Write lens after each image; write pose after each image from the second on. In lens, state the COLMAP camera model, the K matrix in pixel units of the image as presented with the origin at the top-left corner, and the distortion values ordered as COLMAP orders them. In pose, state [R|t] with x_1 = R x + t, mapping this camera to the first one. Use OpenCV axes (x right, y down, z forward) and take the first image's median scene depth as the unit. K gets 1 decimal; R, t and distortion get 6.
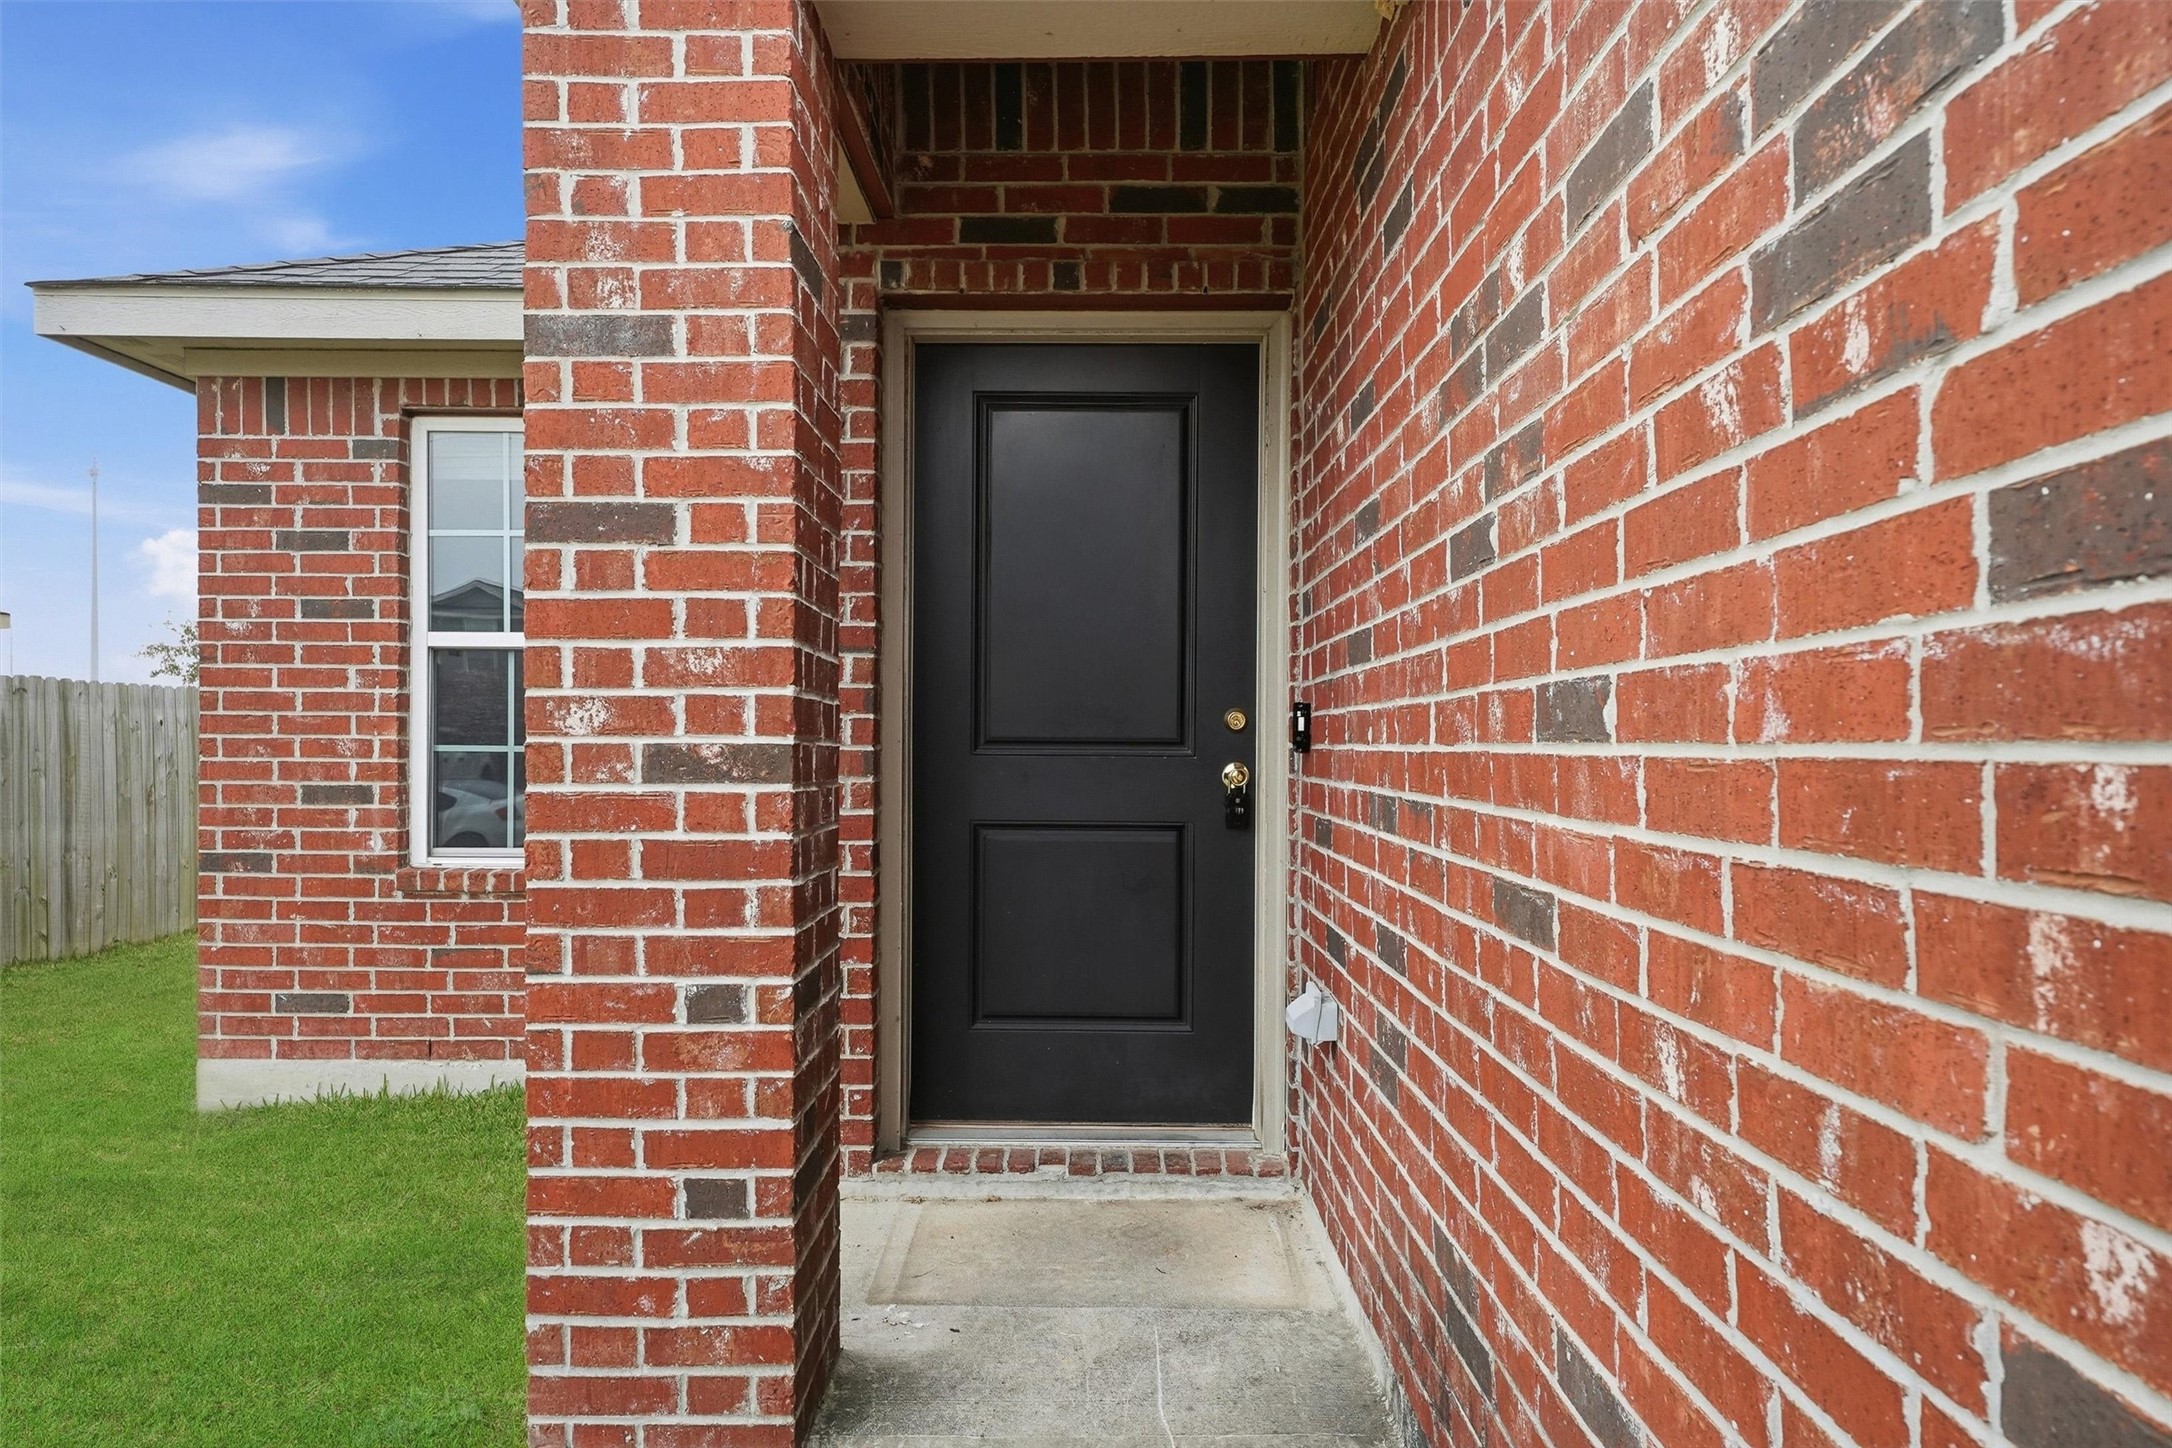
lens RADIAL K [[1418.1, 0, 1086.0], [0, 1418.1, 724.0], [0, 0, 1]] dist [0.023022, 0.000081]
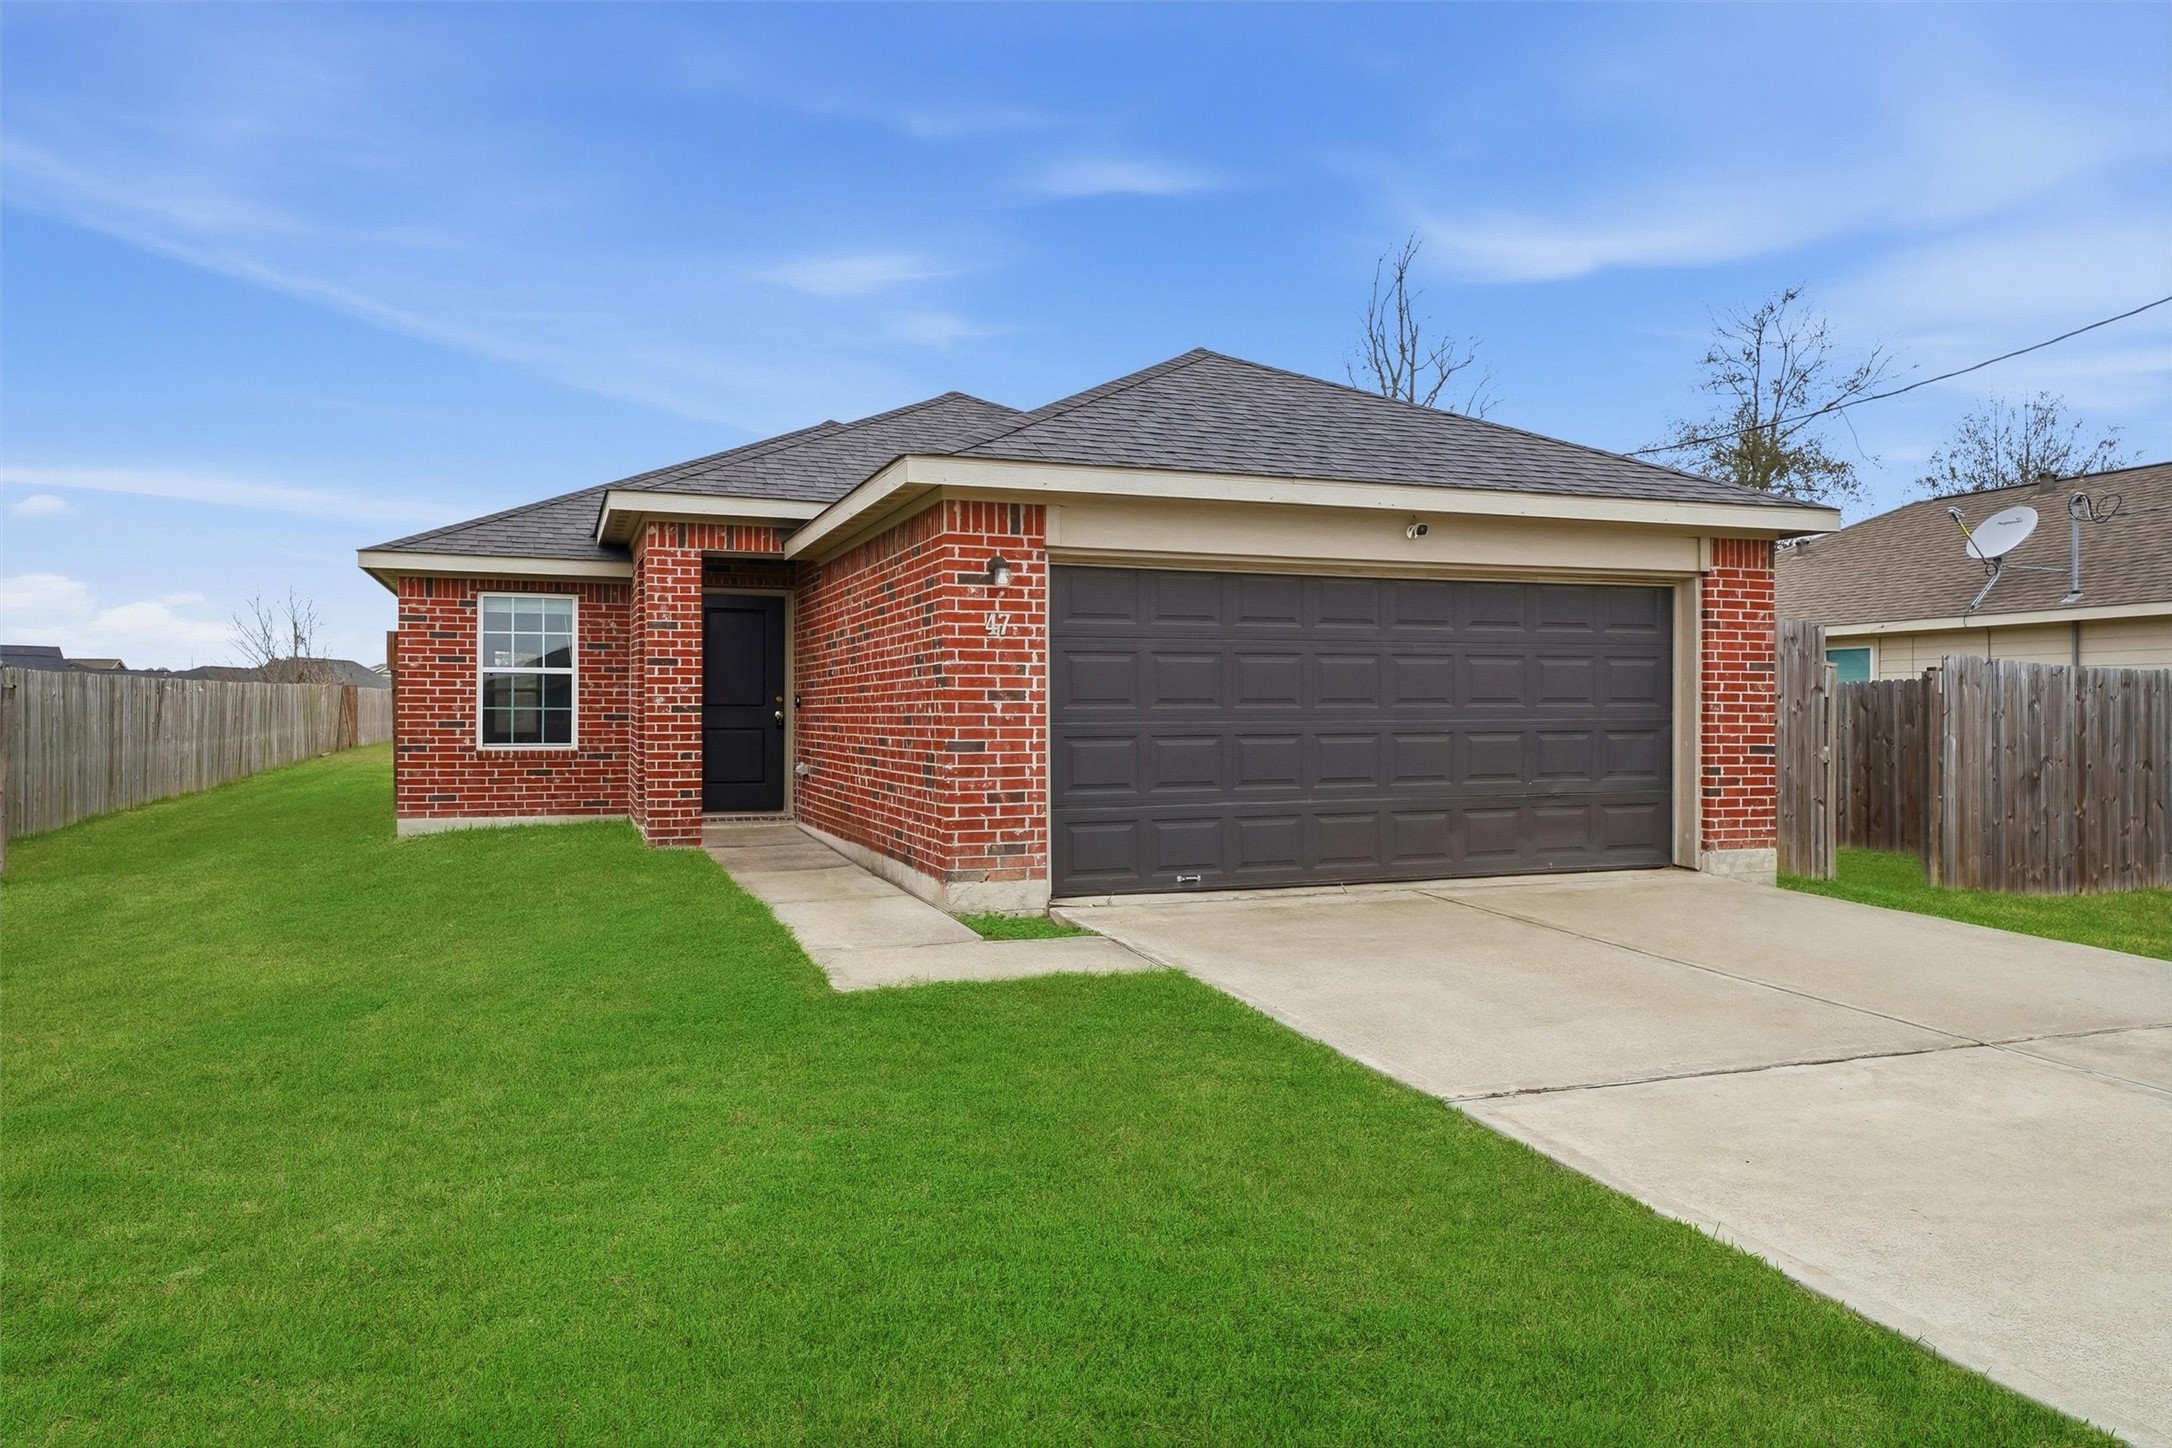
lens RADIAL K [[1418.1, 0, 1086.0], [0, 1418.1, 724.0], [0, 0, 1]] dist [0.023022, 0.000081]
pose [[0.930040, -0.005786, 0.367414, -0.394913], [-0.002390, 0.999760, 0.021793, -0.016425], [-0.367452, -0.021146, 0.929802, -2.112566]]
